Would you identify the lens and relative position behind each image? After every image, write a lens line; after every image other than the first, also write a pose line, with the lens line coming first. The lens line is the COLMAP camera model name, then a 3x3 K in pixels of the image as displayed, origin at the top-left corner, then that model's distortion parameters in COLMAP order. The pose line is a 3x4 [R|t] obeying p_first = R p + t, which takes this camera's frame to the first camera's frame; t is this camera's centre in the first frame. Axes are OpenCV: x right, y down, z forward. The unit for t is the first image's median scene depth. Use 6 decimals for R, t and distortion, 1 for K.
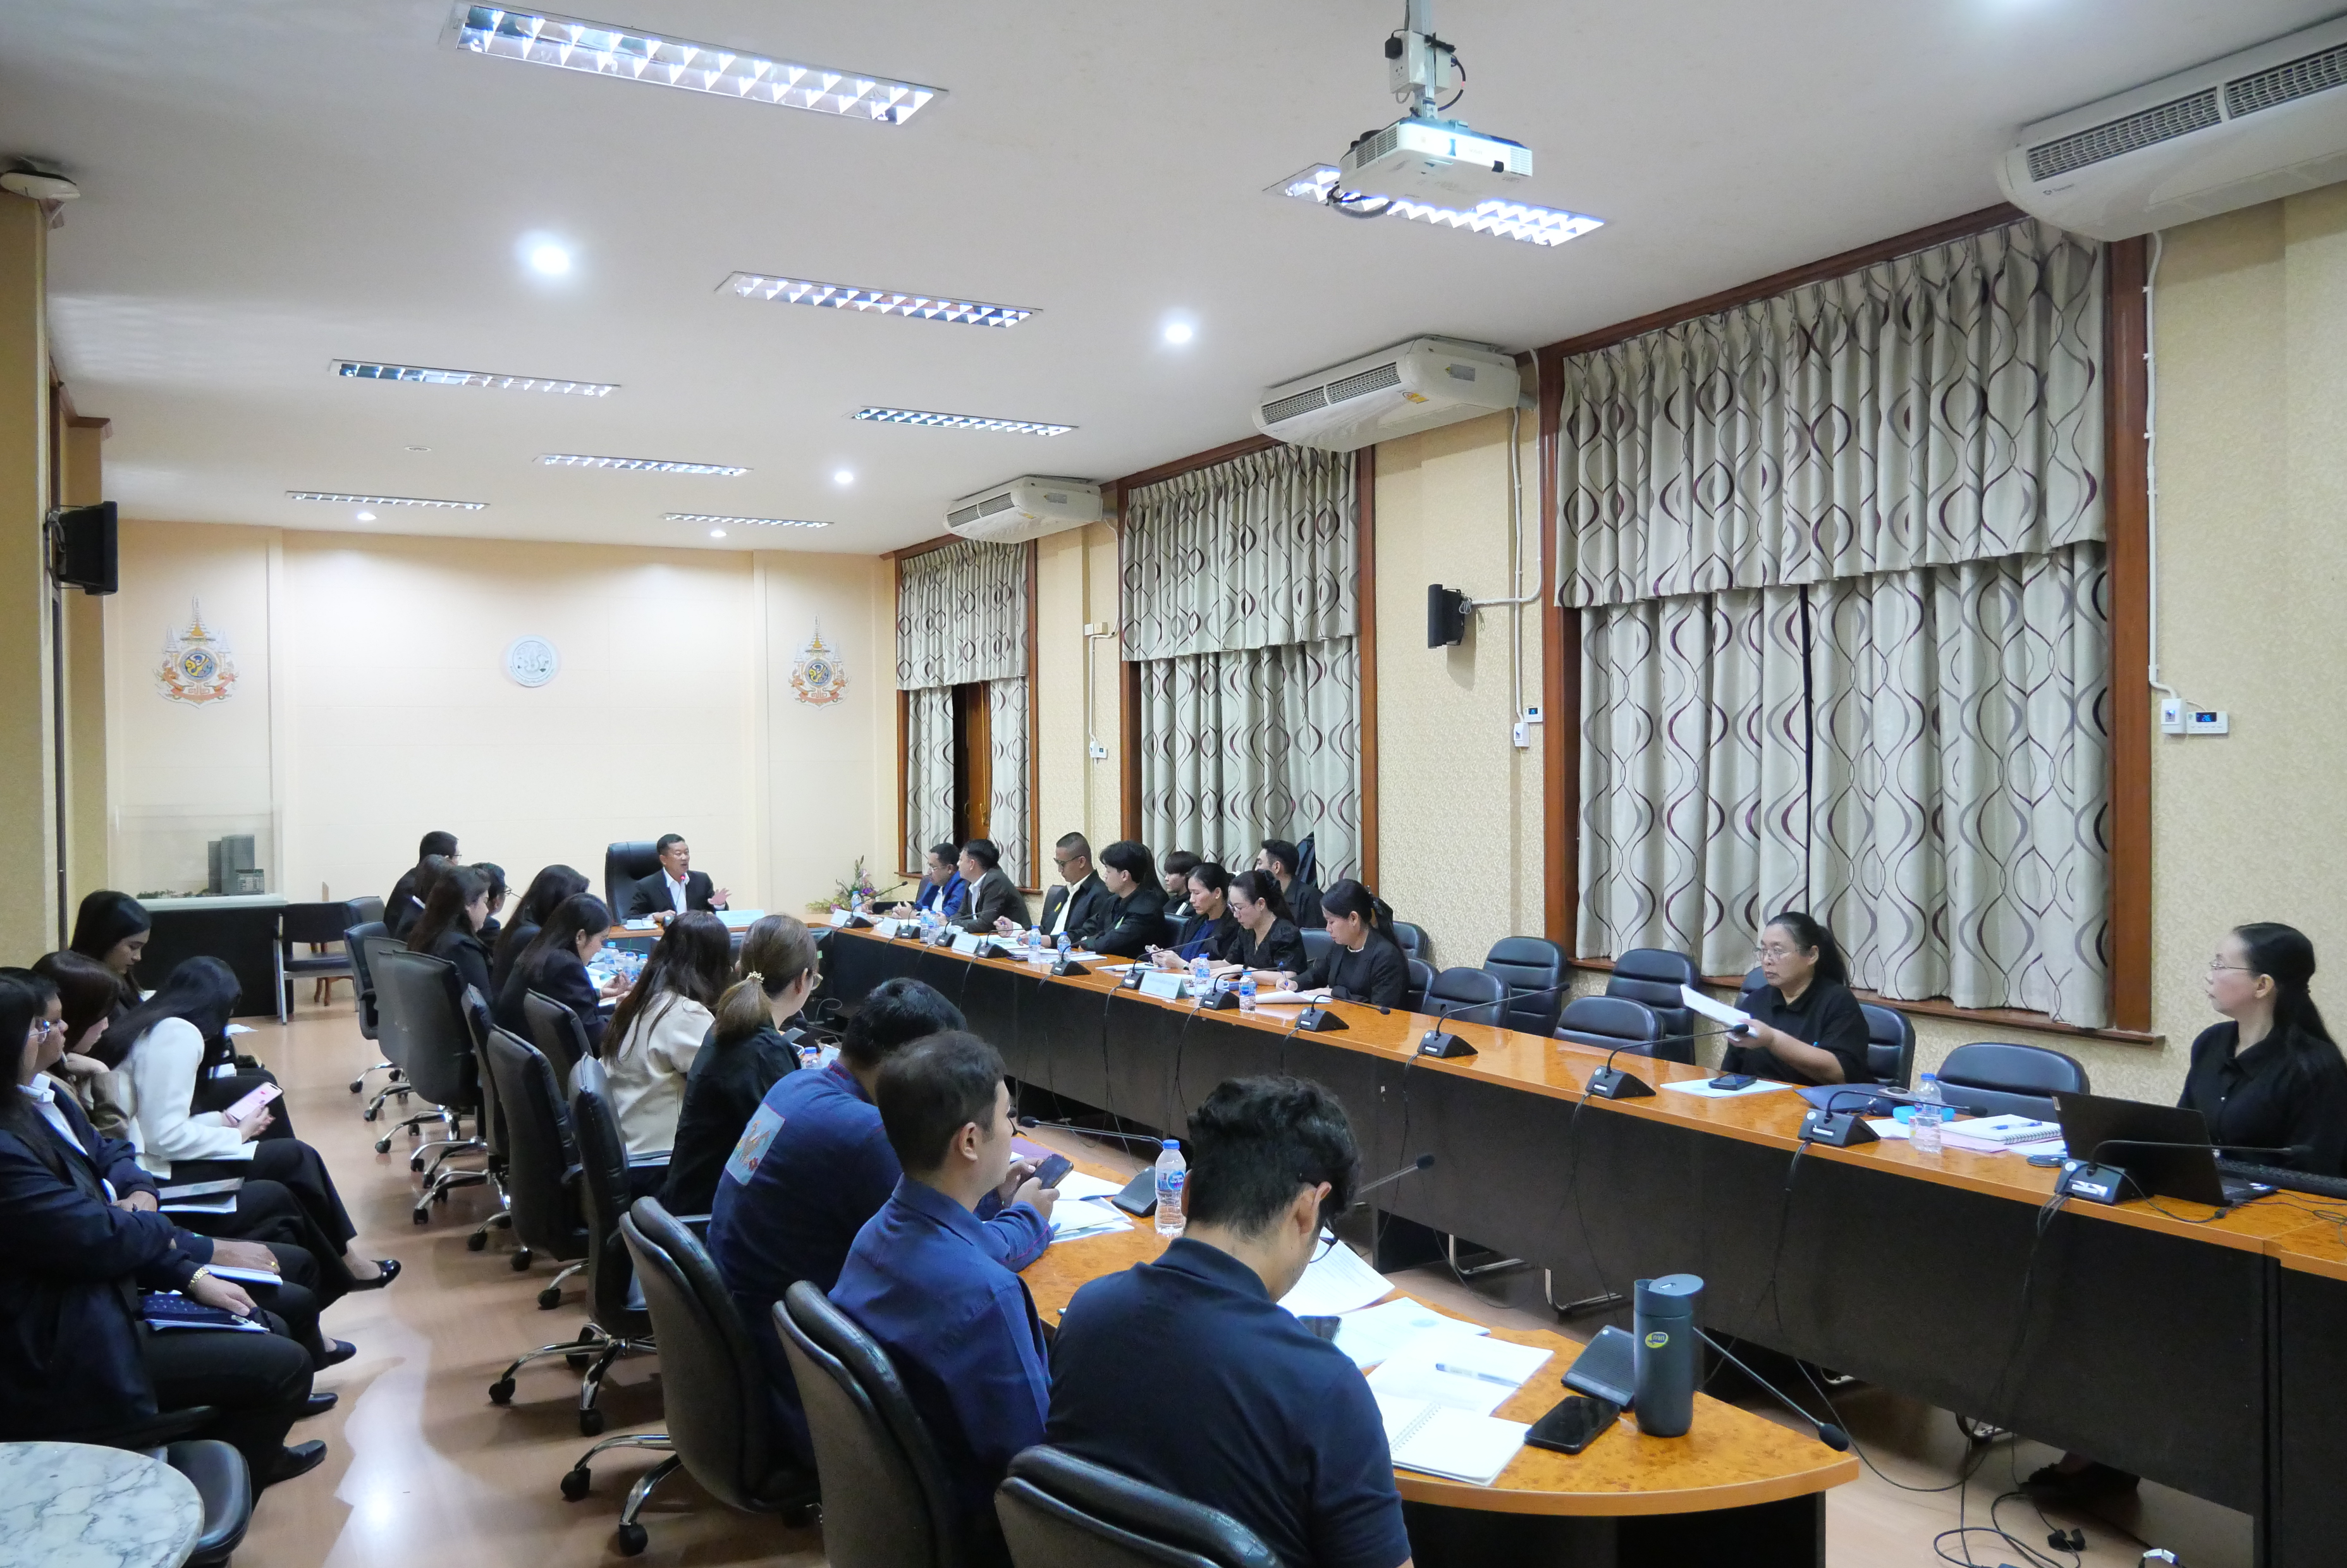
lens RADIAL K [[1718.5, 0, 1166.7], [0, 1718.5, 782.6], [0, 0, 1]] dist [-0.008554, -0.002045]
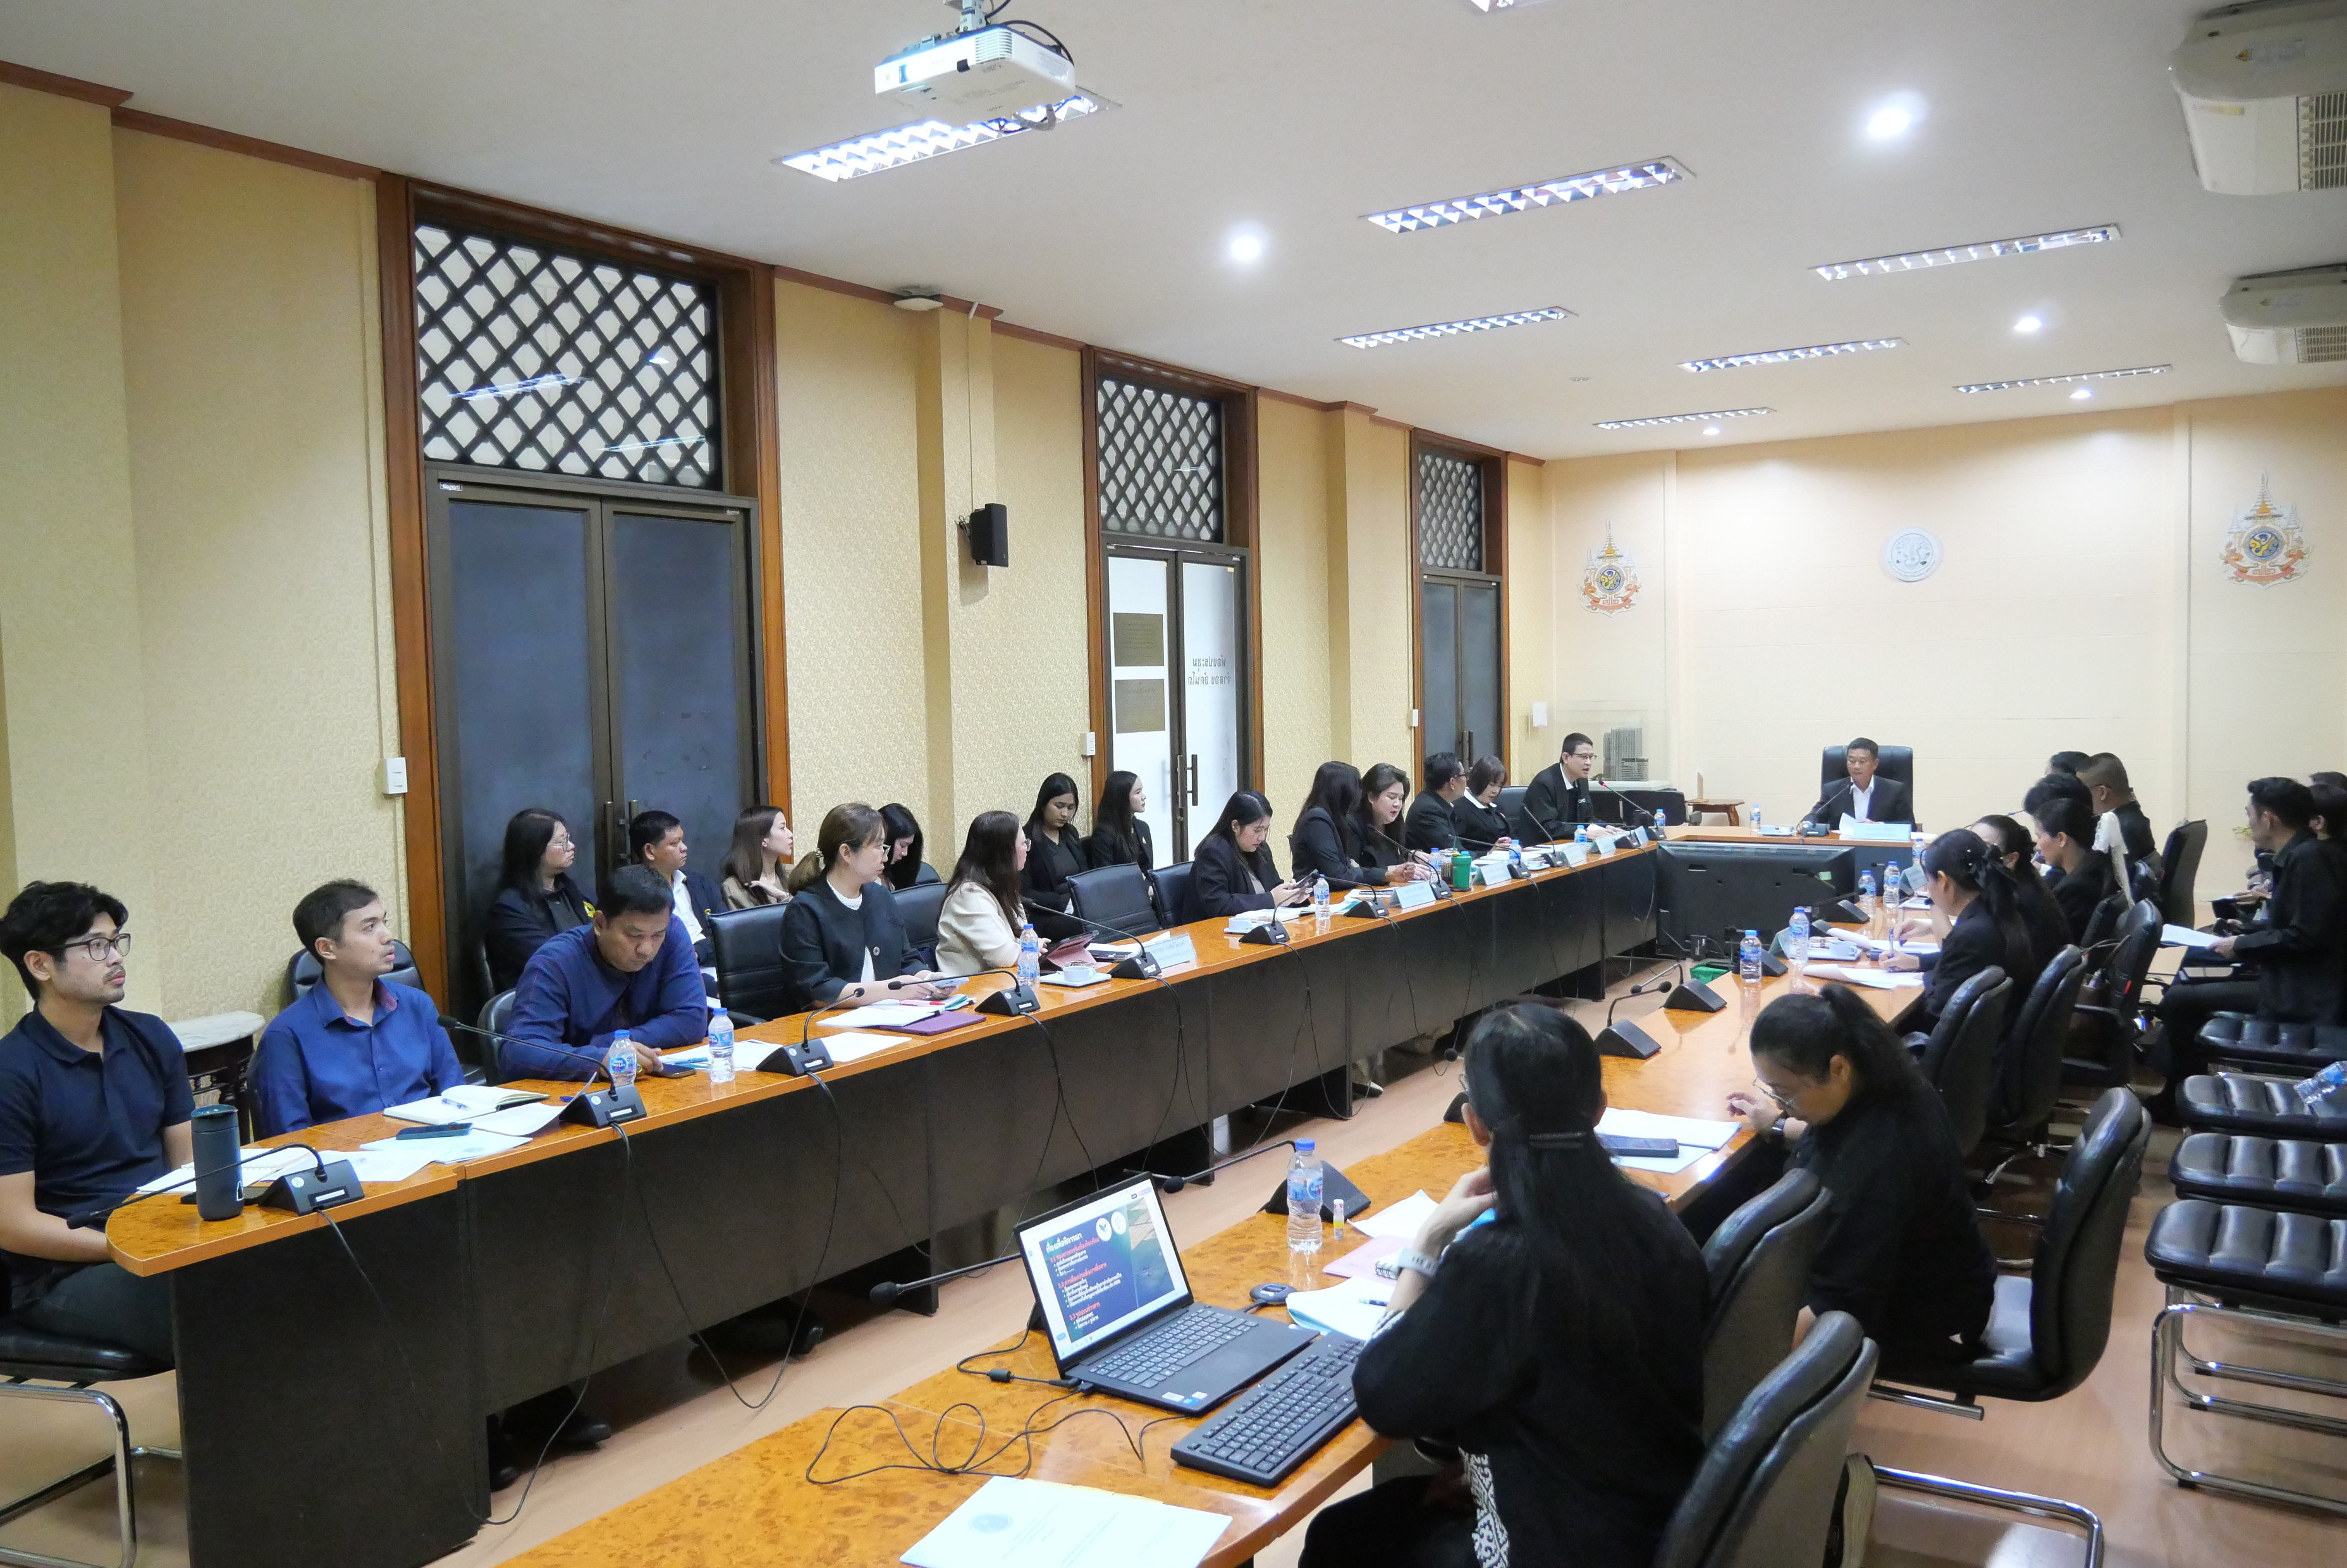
lens RADIAL K [[1718.5, 0, 1168.5], [0, 1718.5, 782.6], [0, 0, 1]] dist [-0.008554, -0.002045]
pose [[0.434159, 0.056540, -0.899060, 0.357941], [0.005452, 0.997845, 0.065385, -0.008792], [0.900820, -0.033289, 0.432916, 0.219295]]
